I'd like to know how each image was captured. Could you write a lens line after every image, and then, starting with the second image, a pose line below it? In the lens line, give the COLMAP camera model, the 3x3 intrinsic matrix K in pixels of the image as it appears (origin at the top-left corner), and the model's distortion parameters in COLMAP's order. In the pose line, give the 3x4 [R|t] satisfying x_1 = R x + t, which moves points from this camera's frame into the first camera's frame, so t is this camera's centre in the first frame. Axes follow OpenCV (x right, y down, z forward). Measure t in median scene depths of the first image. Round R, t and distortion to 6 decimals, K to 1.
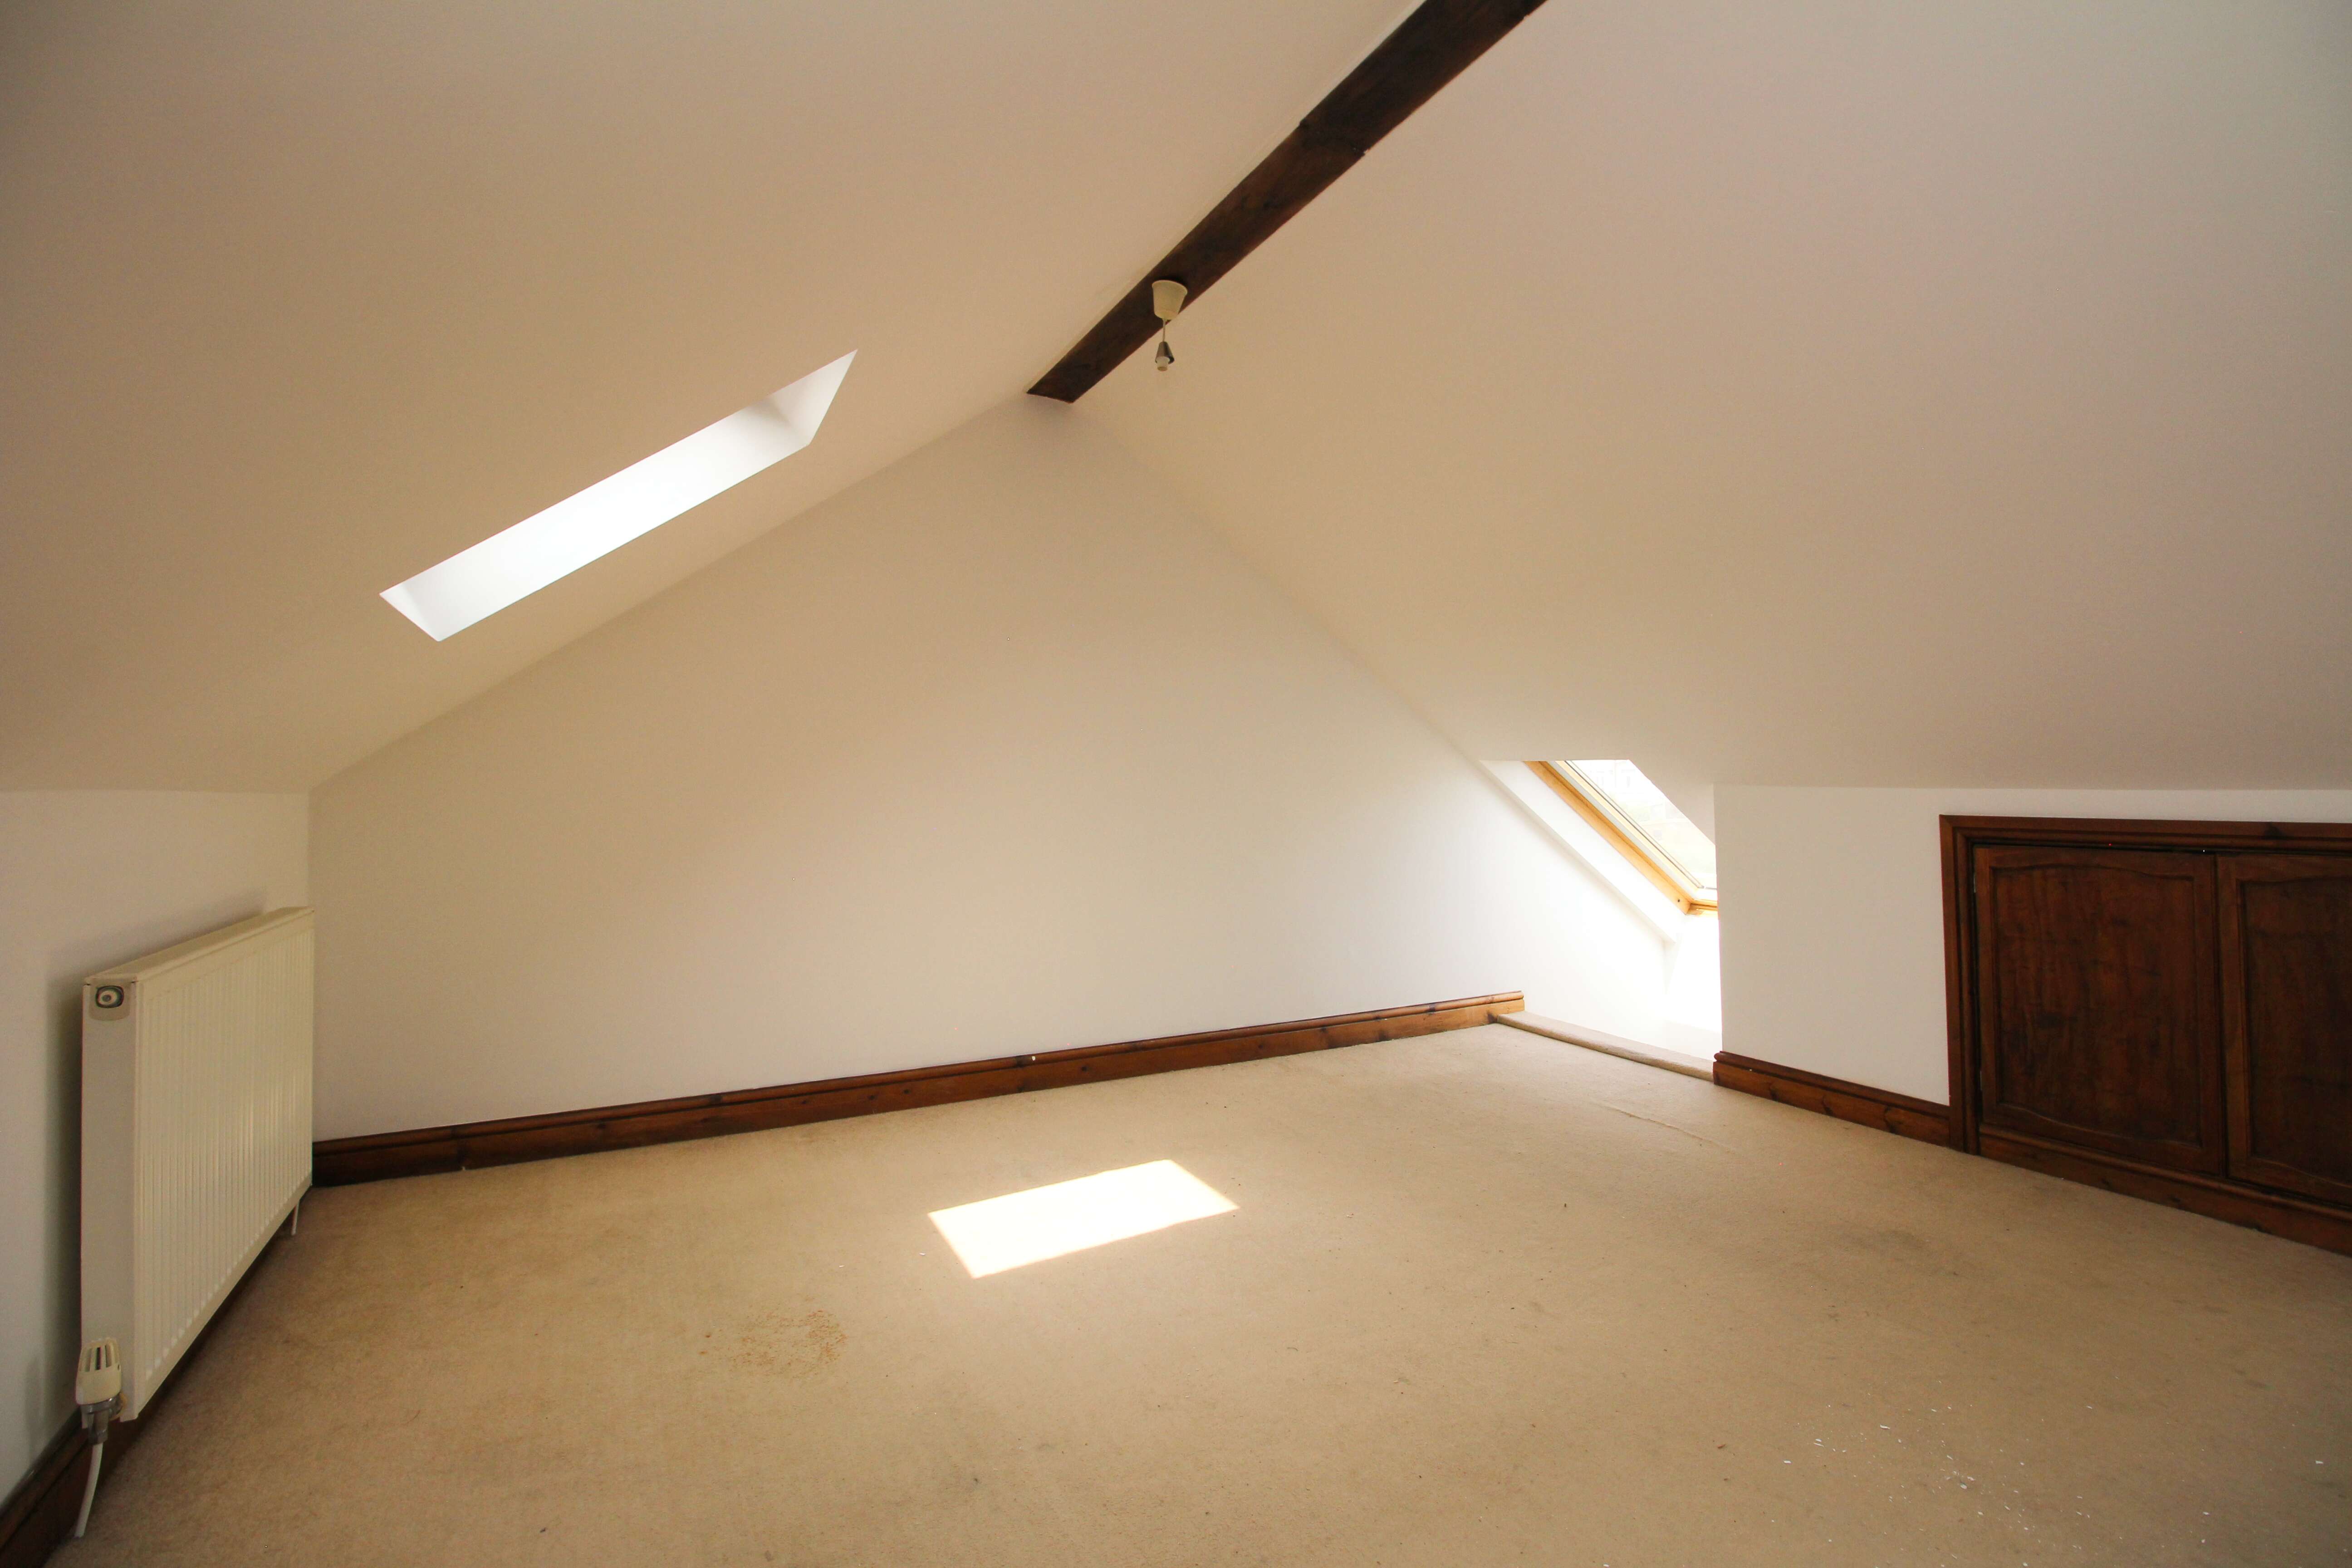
lens RADIAL K [[1088.7, 0, 1176.5], [0, 1088.7, 756.7], [0, 0, 1]] dist [-0.013786, -0.000719]
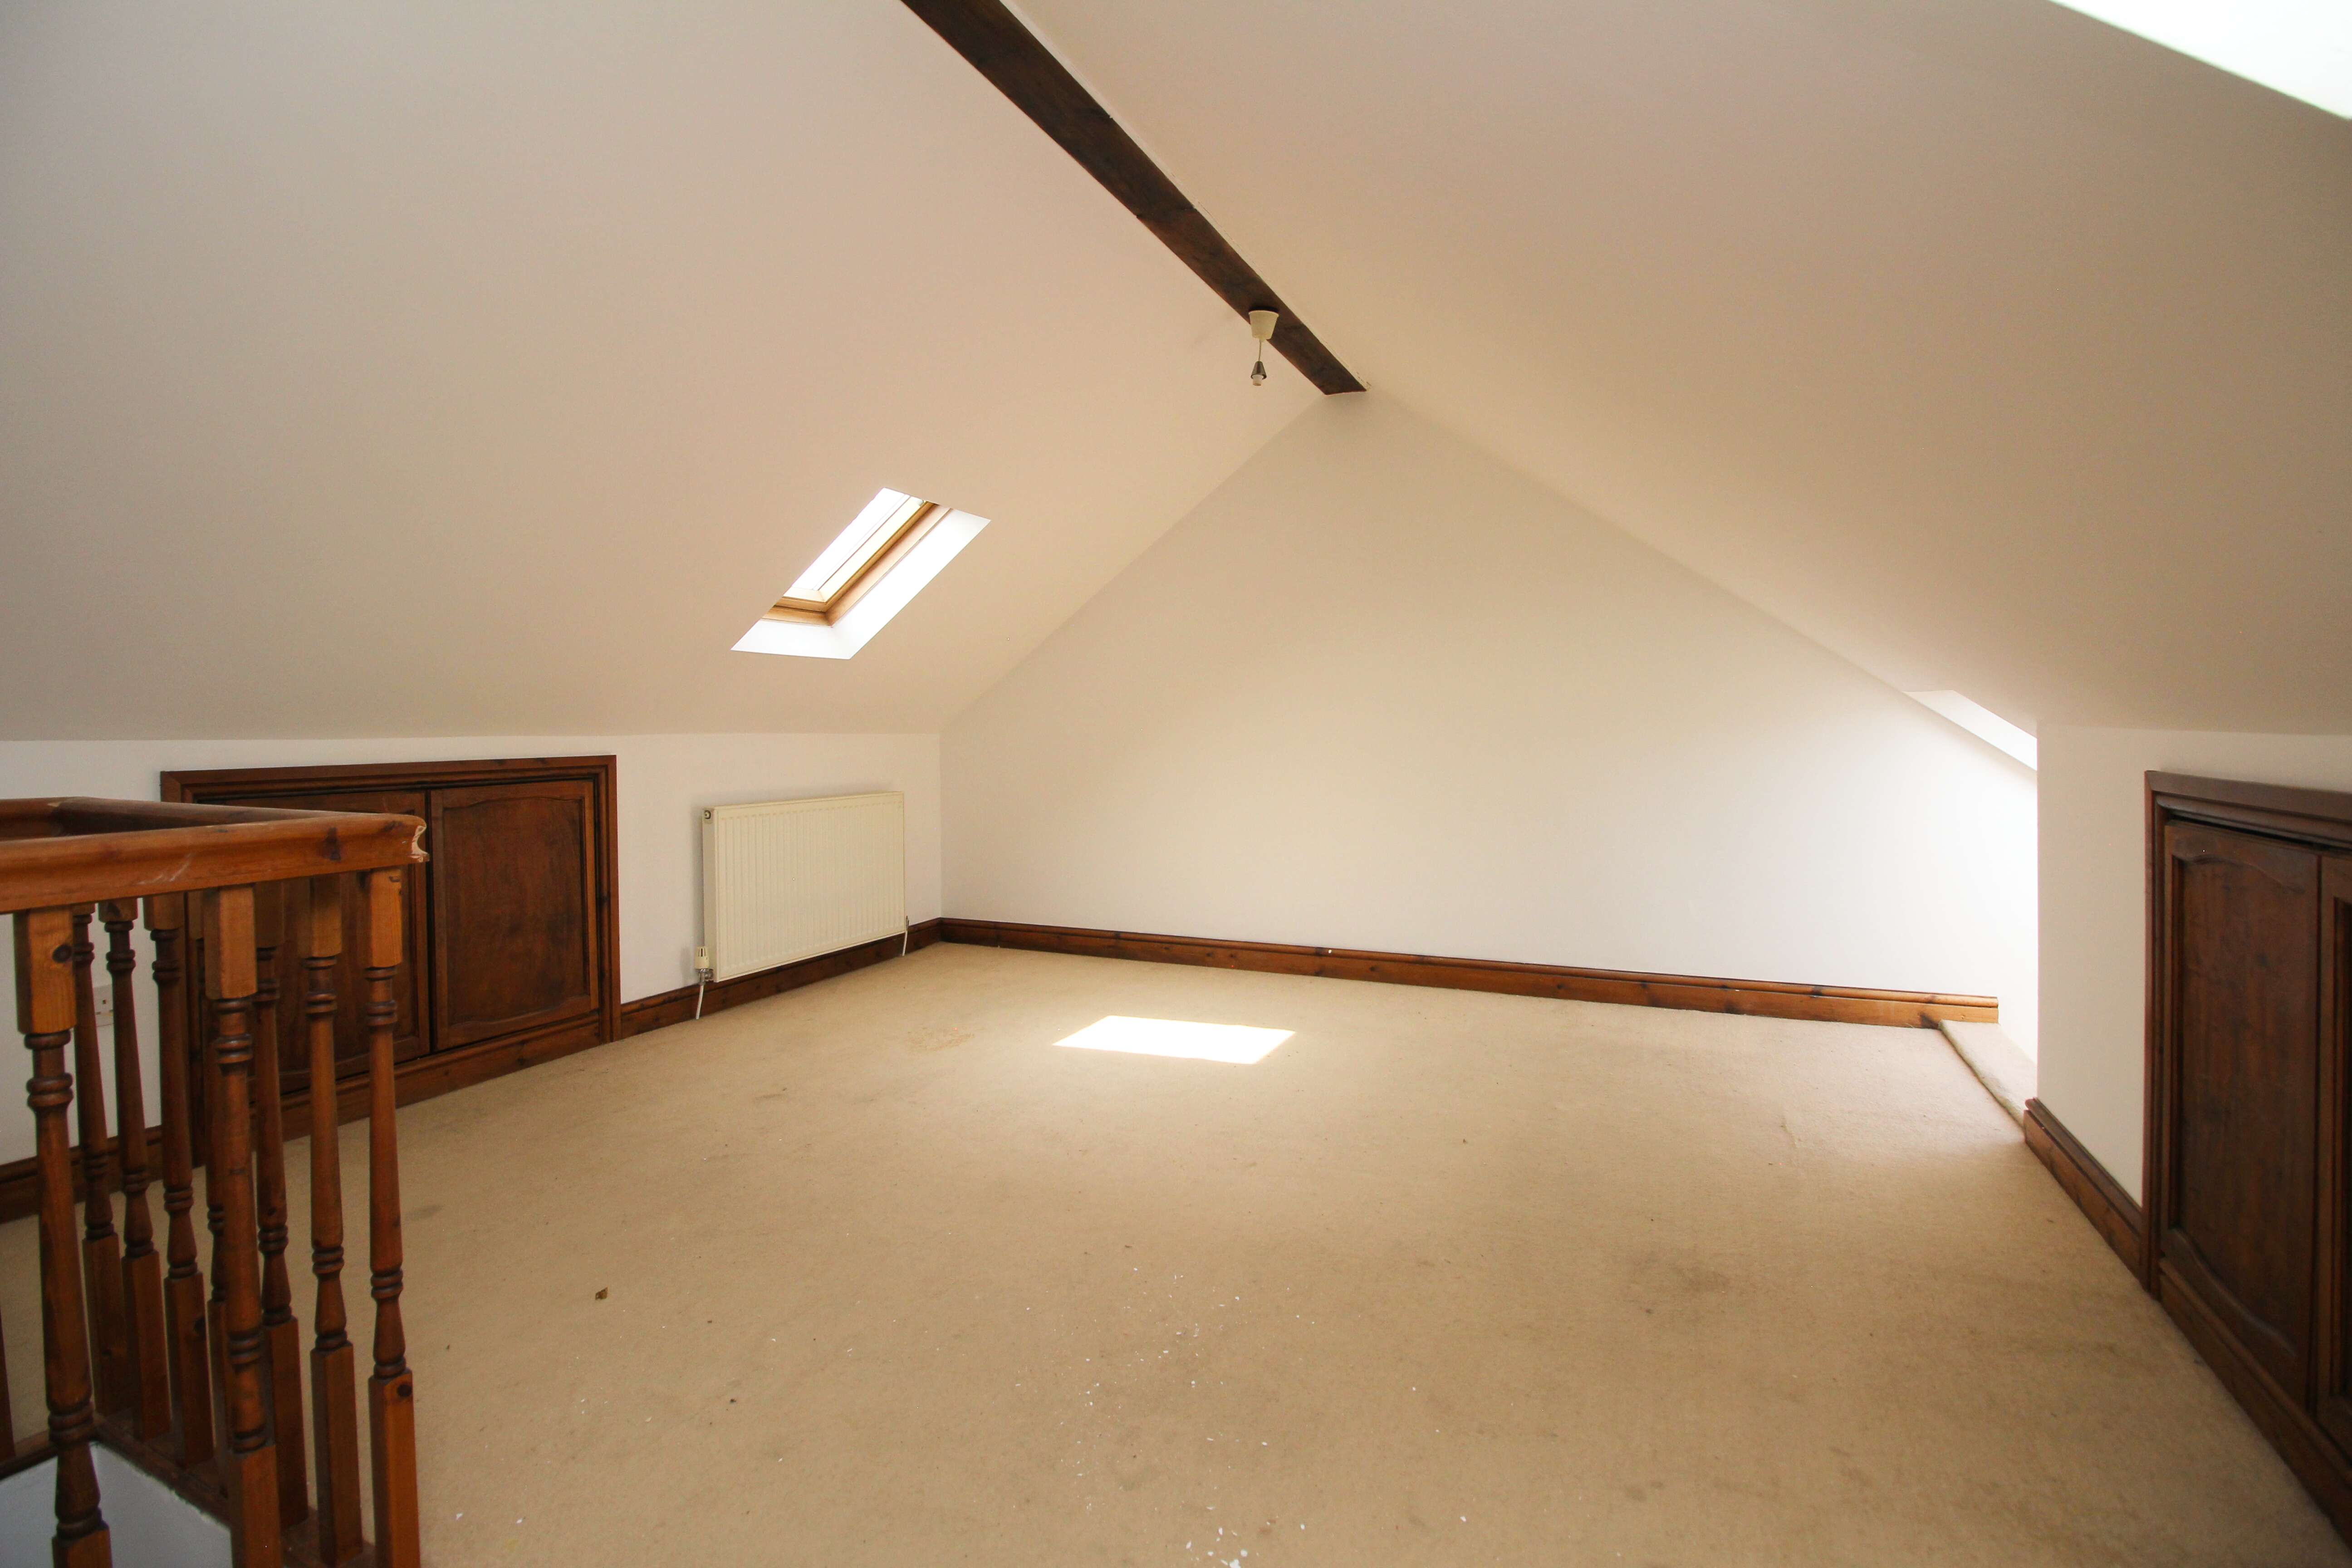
lens RADIAL K [[1088.7, 0, 1176.5], [0, 1088.7, 756.7], [0, 0, 1]] dist [-0.013786, -0.000719]
pose [[0.610086, 0.019501, -0.792095, 0.861490], [0.026030, 0.998664, 0.044636, 0.001602], [0.791907, -0.047850, 0.608763, 0.159250]]
